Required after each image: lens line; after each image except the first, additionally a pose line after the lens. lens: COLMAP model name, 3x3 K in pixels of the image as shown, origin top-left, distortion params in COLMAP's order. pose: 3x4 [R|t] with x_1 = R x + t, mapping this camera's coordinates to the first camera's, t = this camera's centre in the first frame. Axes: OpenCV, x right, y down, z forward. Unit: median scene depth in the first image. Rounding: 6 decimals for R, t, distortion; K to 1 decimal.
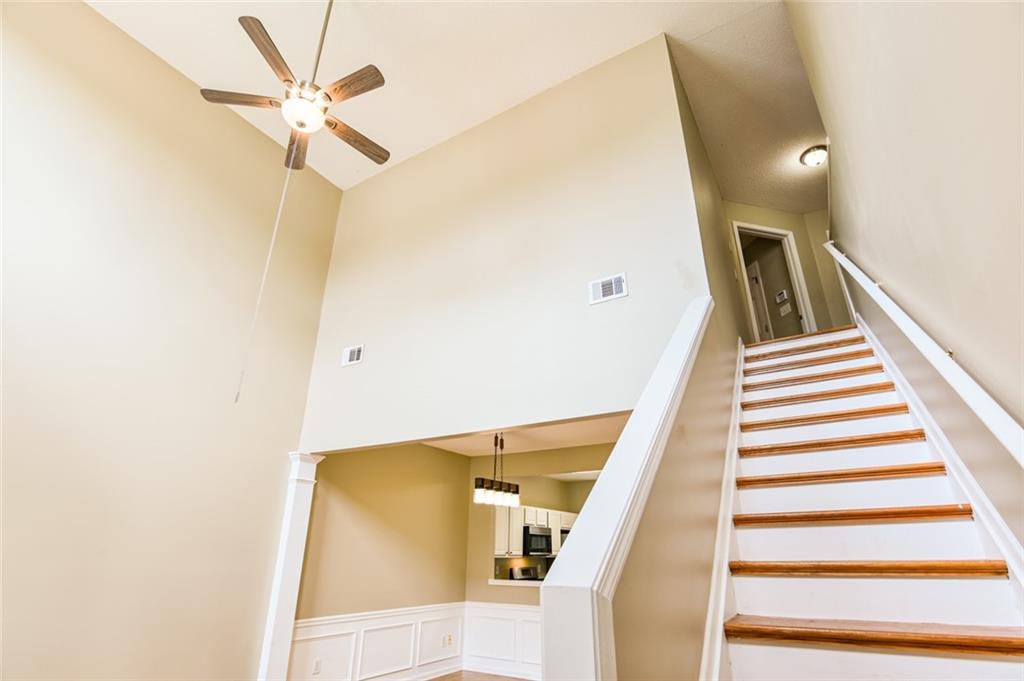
lens RADIAL K [[501.8, 0, 512.0], [0, 501.8, 340.5], [0, 0, 1]] dist [-0.020136, -0.000387]
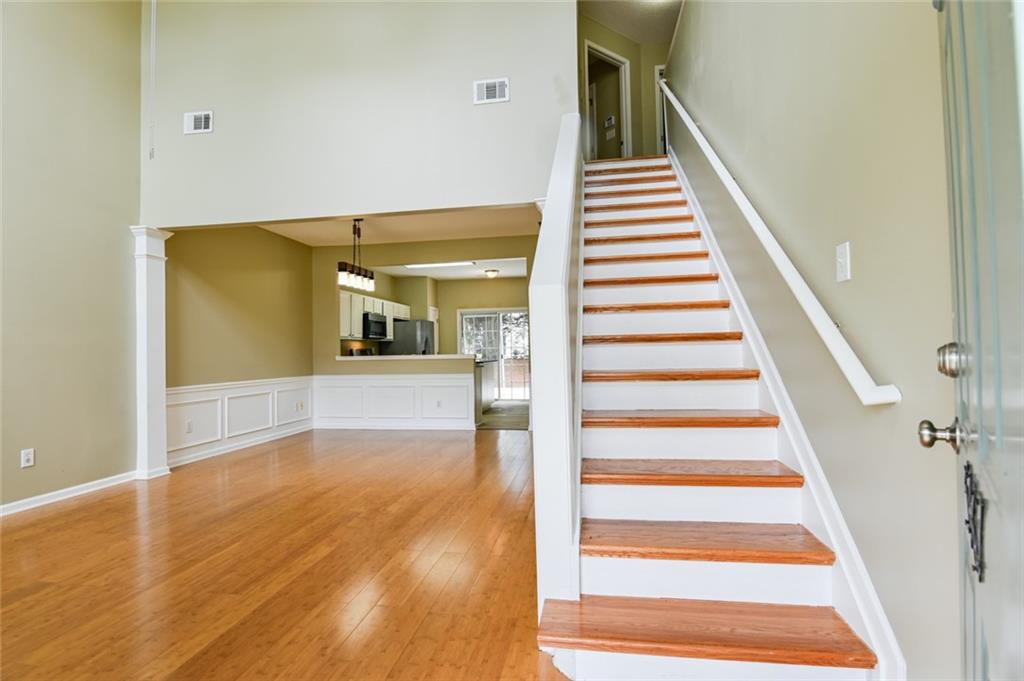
lens RADIAL K [[501.8, 0, 512.0], [0, 501.8, 340.5], [0, 0, 1]] dist [-0.020136, -0.000387]
pose [[0.925178, -0.015300, 0.379226, -0.126724], [-0.125722, 0.930420, 0.344256, 0.014985], [-0.358107, -0.366175, 0.858880, -0.102259]]
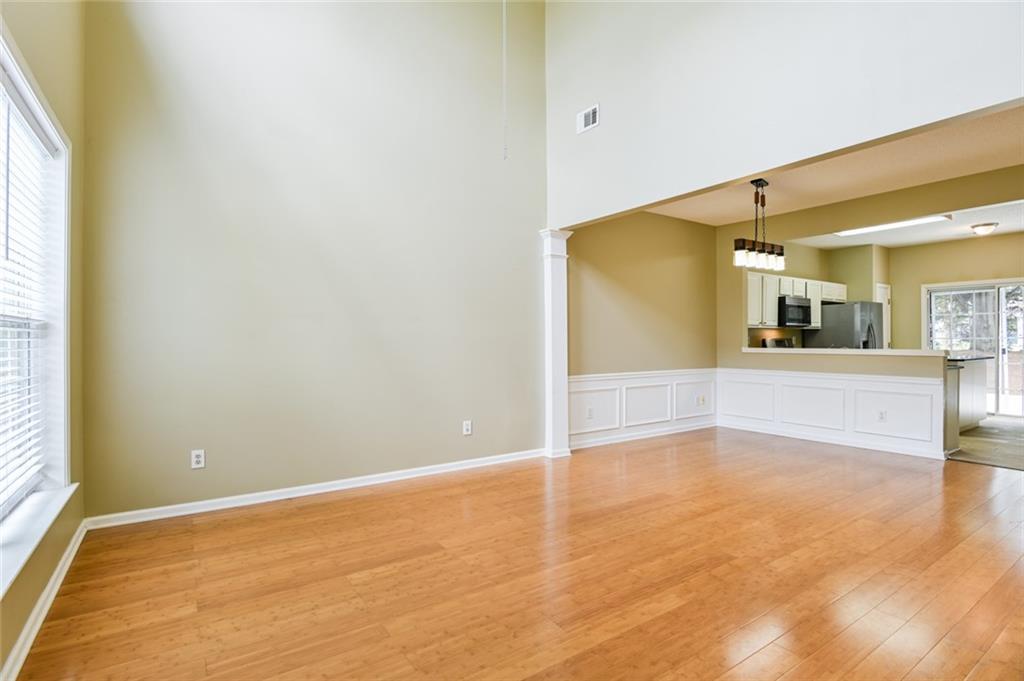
lens RADIAL K [[501.8, 0, 512.0], [0, 501.8, 340.5], [0, 0, 1]] dist [-0.020136, -0.000387]
pose [[0.910933, -0.011253, -0.412400, -0.064111], [0.171472, 0.919520, 0.353668, 0.049518], [0.375230, -0.392883, 0.839551, 0.015441]]
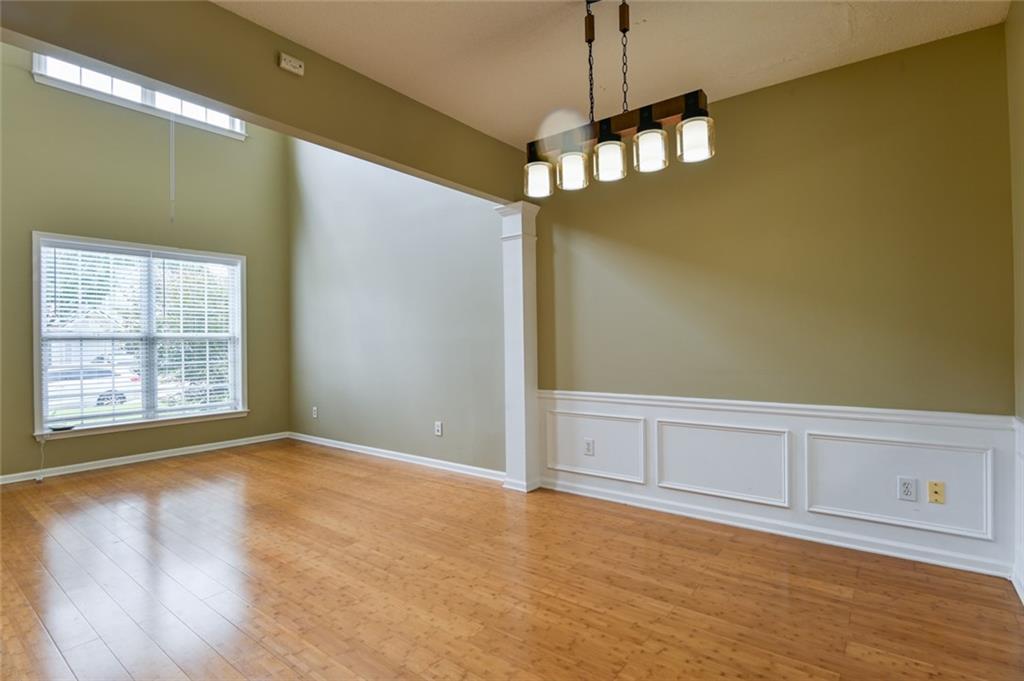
lens RADIAL K [[501.8, 0, 512.0], [0, 501.8, 340.5], [0, 0, 1]] dist [-0.020136, -0.000387]
pose [[-0.102333, -0.008760, -0.994712, 0.358400], [0.400314, 0.915054, -0.049242, 0.416238], [0.910646, -0.403236, -0.090133, 0.873515]]
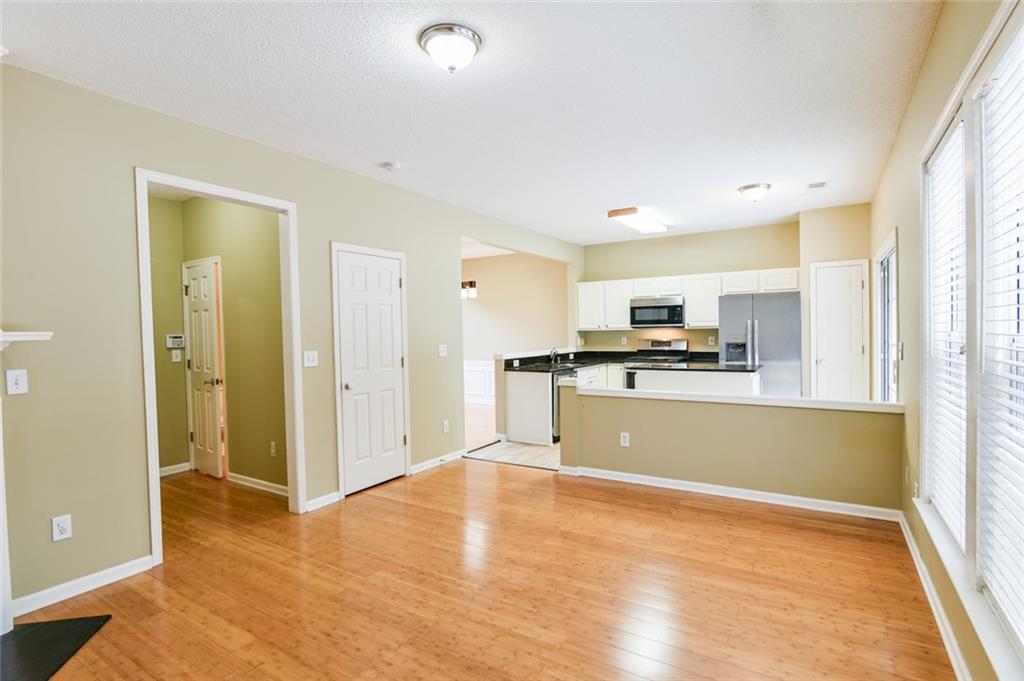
lens RADIAL K [[501.8, 0, 512.0], [0, 501.8, 340.5], [0, 0, 1]] dist [-0.020136, -0.000387]
pose [[0.002040, 0.010900, -0.999939, 1.382350], [0.407914, 0.912957, 0.010784, 0.472020], [0.913018, -0.407910, -0.002584, 1.060306]]
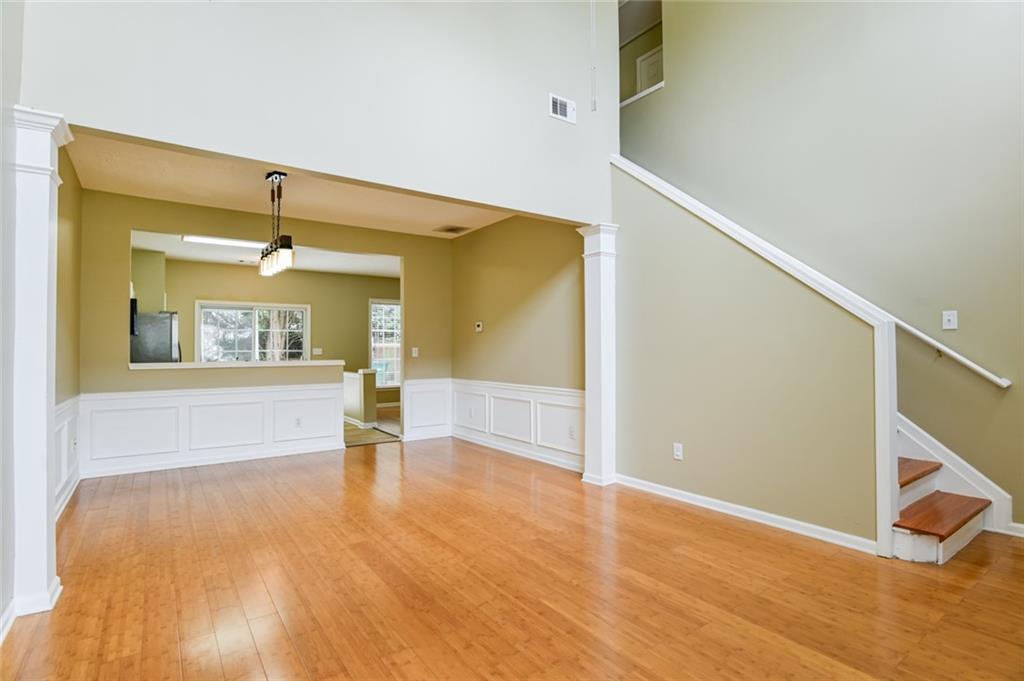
lens RADIAL K [[501.8, 0, 512.0], [0, 501.8, 340.5], [0, 0, 1]] dist [-0.020136, -0.000387]
pose [[0.388066, 0.006280, 0.921610, -0.595457], [-0.352036, 0.925163, 0.141929, 0.175367], [-0.851748, -0.379518, 0.361236, 0.324927]]
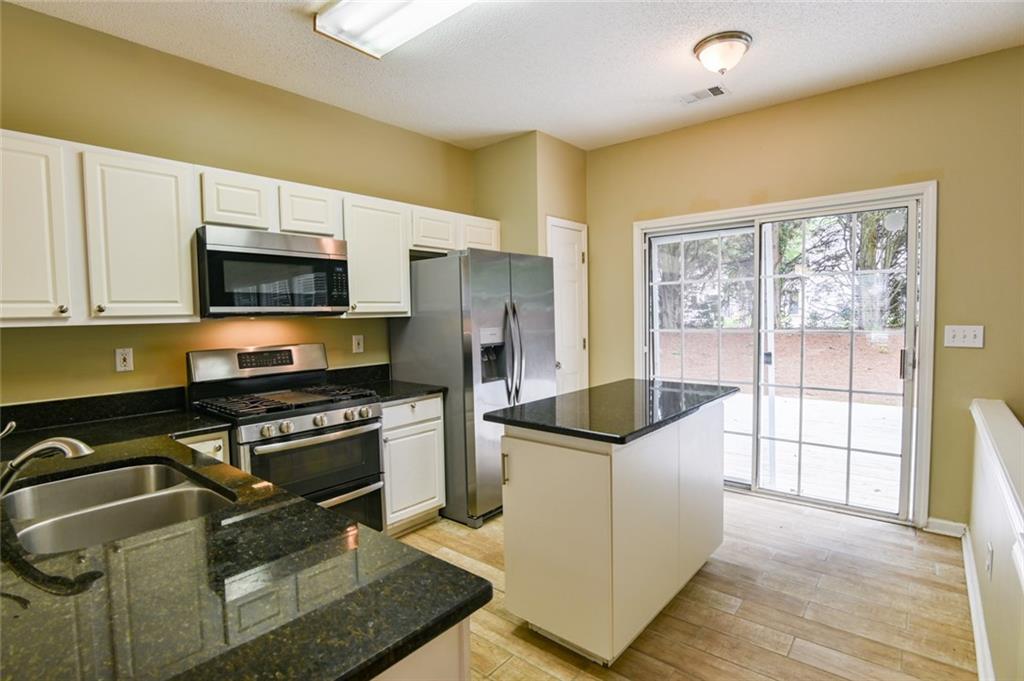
lens RADIAL K [[501.8, 0, 512.0], [0, 501.8, 340.5], [0, 0, 1]] dist [-0.020136, -0.000387]
pose [[0.988934, -0.019310, -0.147094, 0.362829], [0.082482, 0.895692, 0.436958, 0.439966], [0.123314, -0.444256, 0.887373, 1.007200]]
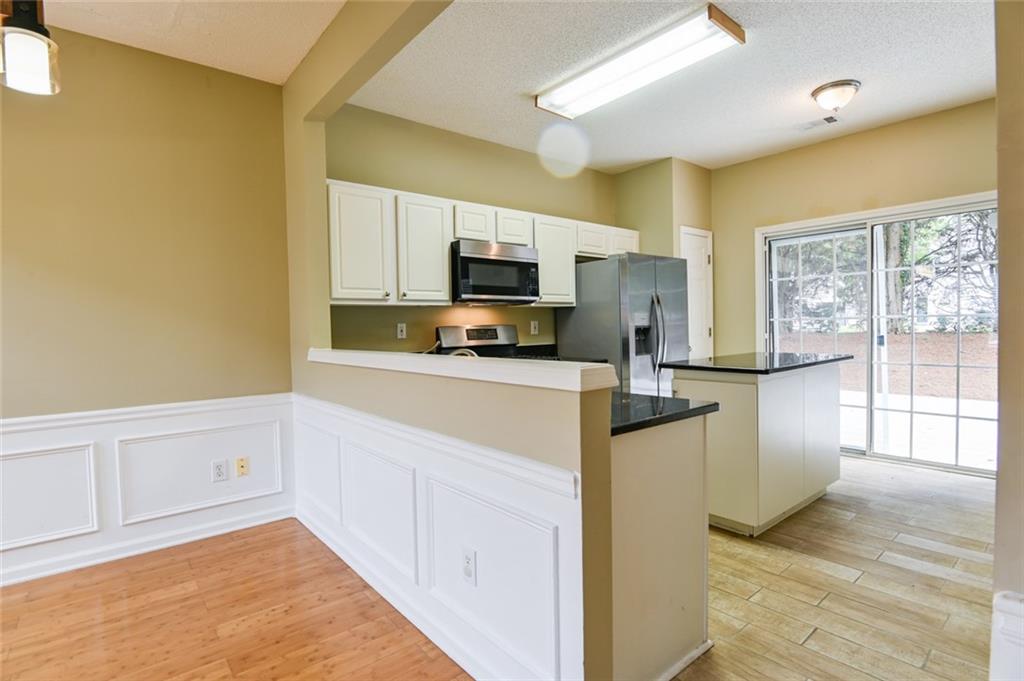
lens RADIAL K [[501.8, 0, 512.0], [0, 501.8, 340.5], [0, 0, 1]] dist [-0.020136, -0.000387]
pose [[0.946521, -0.020028, -0.322021, 0.310689], [0.153470, 0.905878, 0.394755, 0.390685], [0.283806, -0.423064, 0.860506, 0.812446]]
